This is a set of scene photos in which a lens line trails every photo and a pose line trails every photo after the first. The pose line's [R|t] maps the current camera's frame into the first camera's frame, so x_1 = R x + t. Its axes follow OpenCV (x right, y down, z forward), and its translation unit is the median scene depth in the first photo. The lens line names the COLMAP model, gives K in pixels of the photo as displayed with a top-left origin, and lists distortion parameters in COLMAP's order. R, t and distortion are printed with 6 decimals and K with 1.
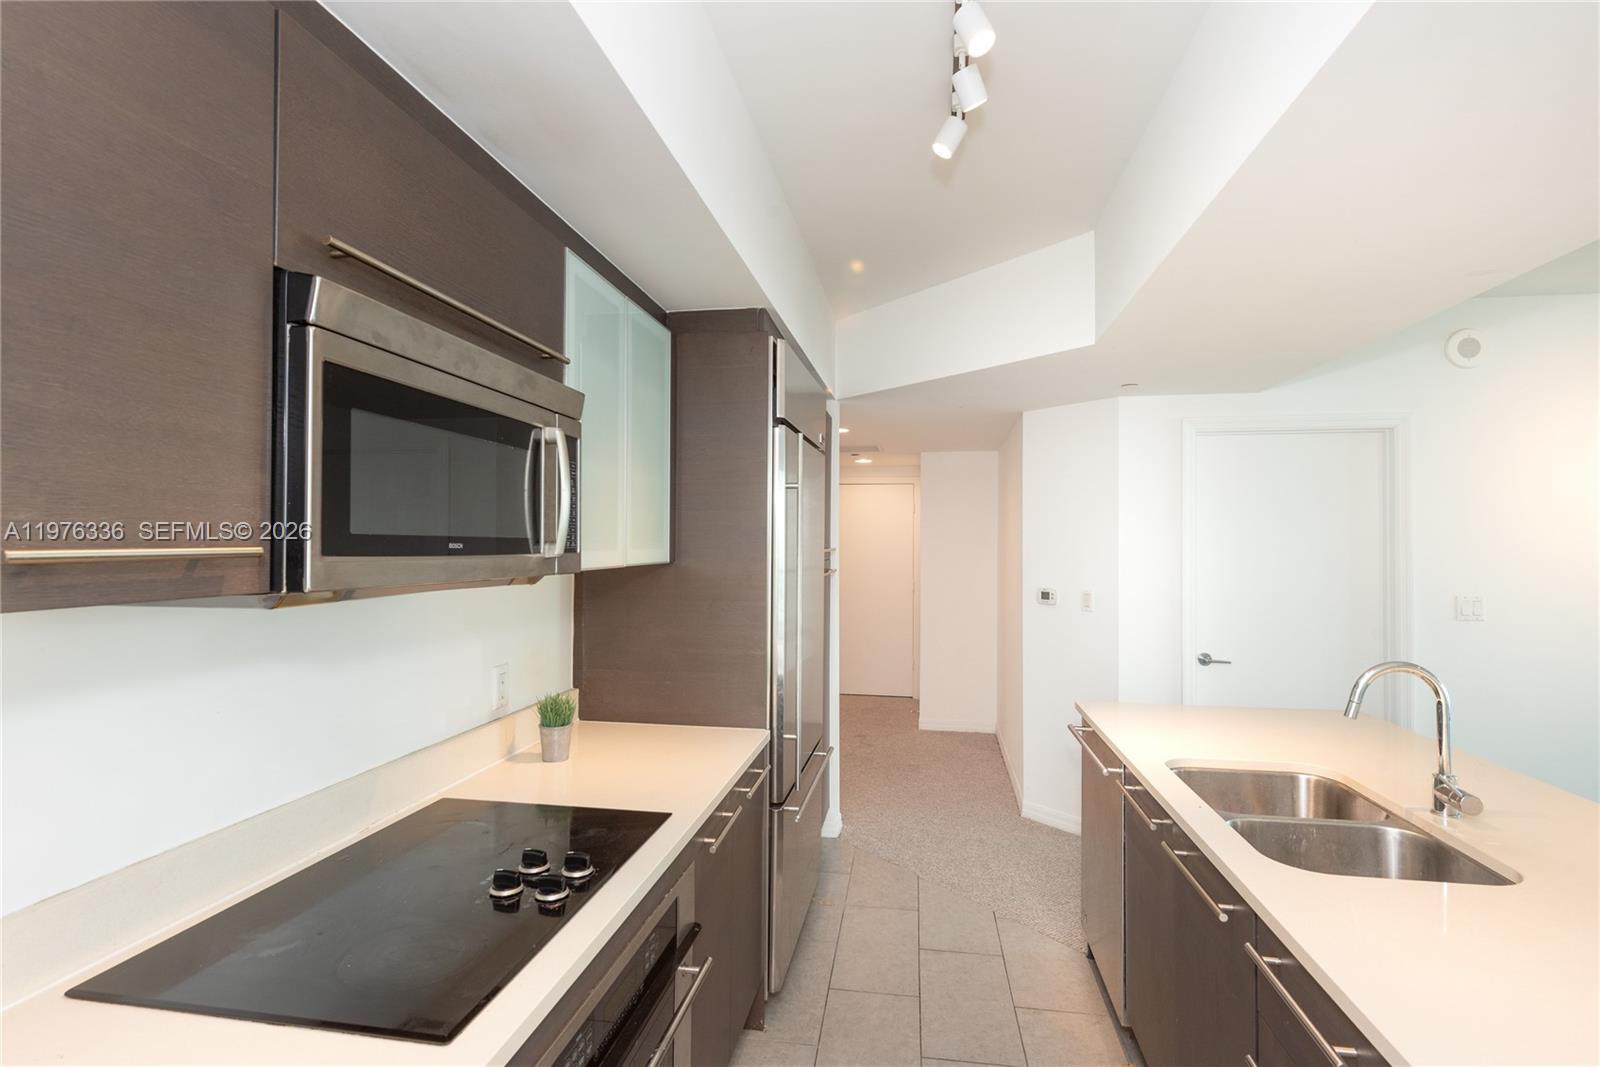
lens RADIAL K [[770.9, 0, 800.0], [0, 770.9, 533.5], [0, 0, 1]] dist [-0.000129, -0.000009]
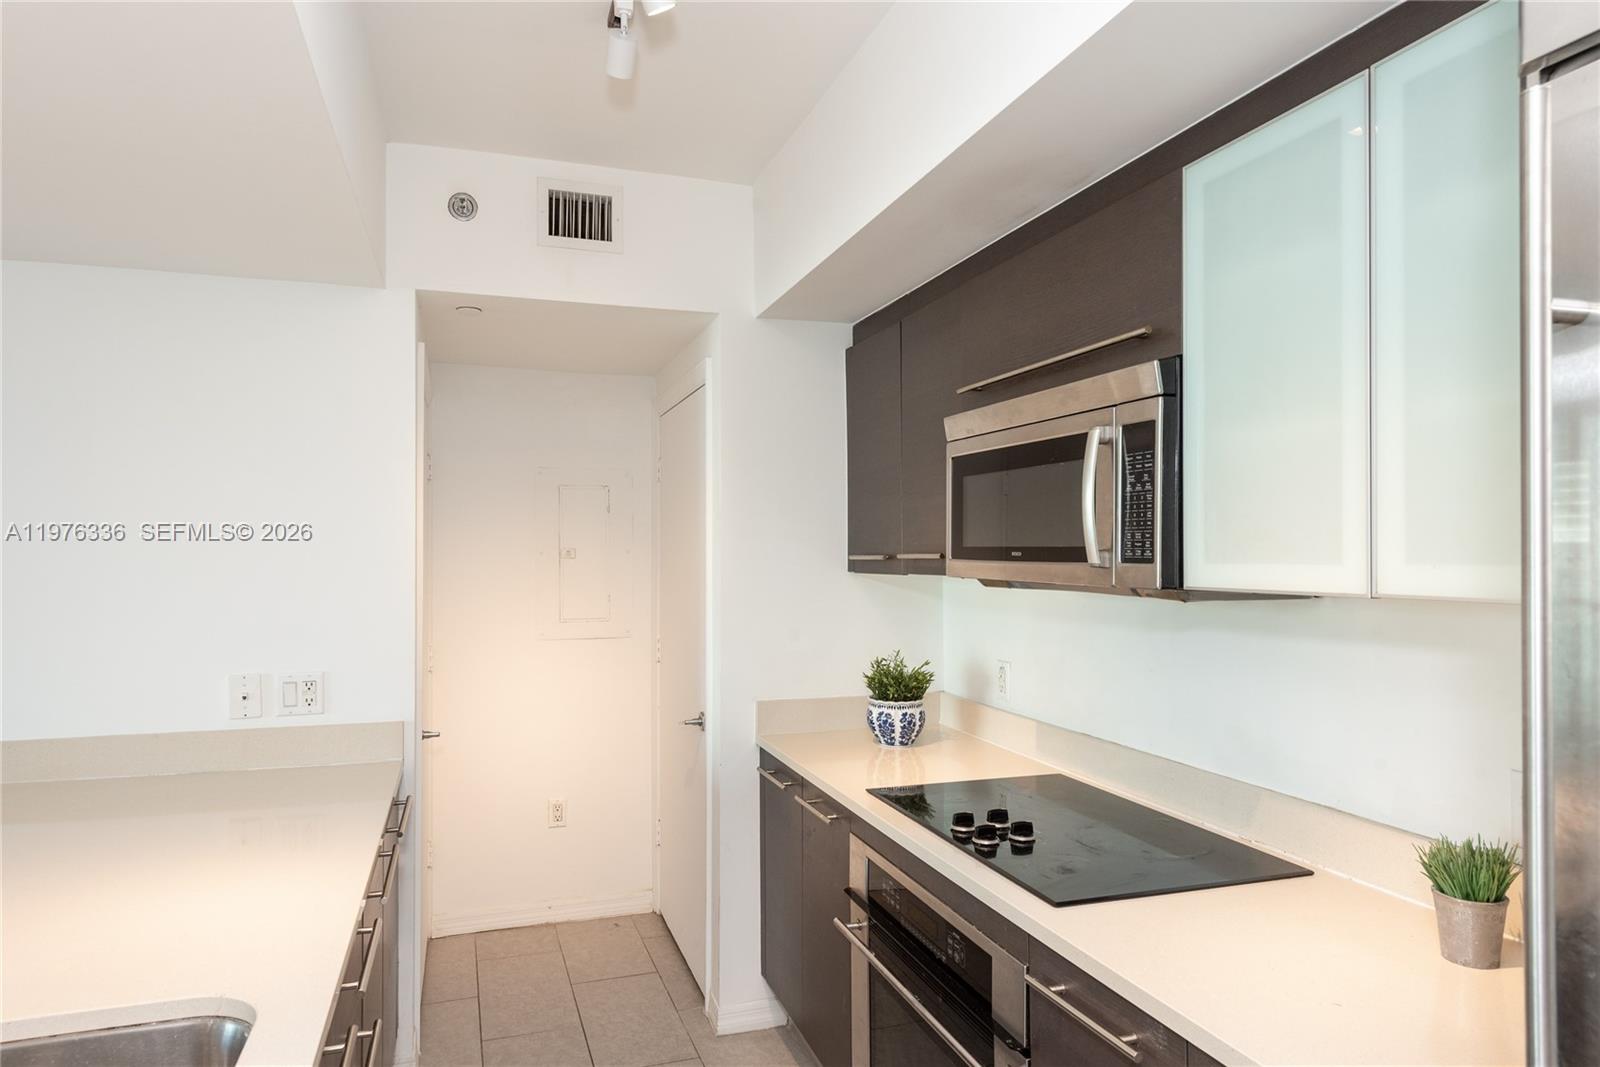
lens RADIAL K [[1001.0, 0, 800.0], [0, 1001.0, 533.5], [0, 0, 1]] dist [0.001340, 0.000245]
pose [[-0.885580, -0.011359, -0.464348, 0.693336], [0.004636, 0.999435, -0.033290, 0.036810], [0.464464, -0.031634, -0.885027, 2.365814]]
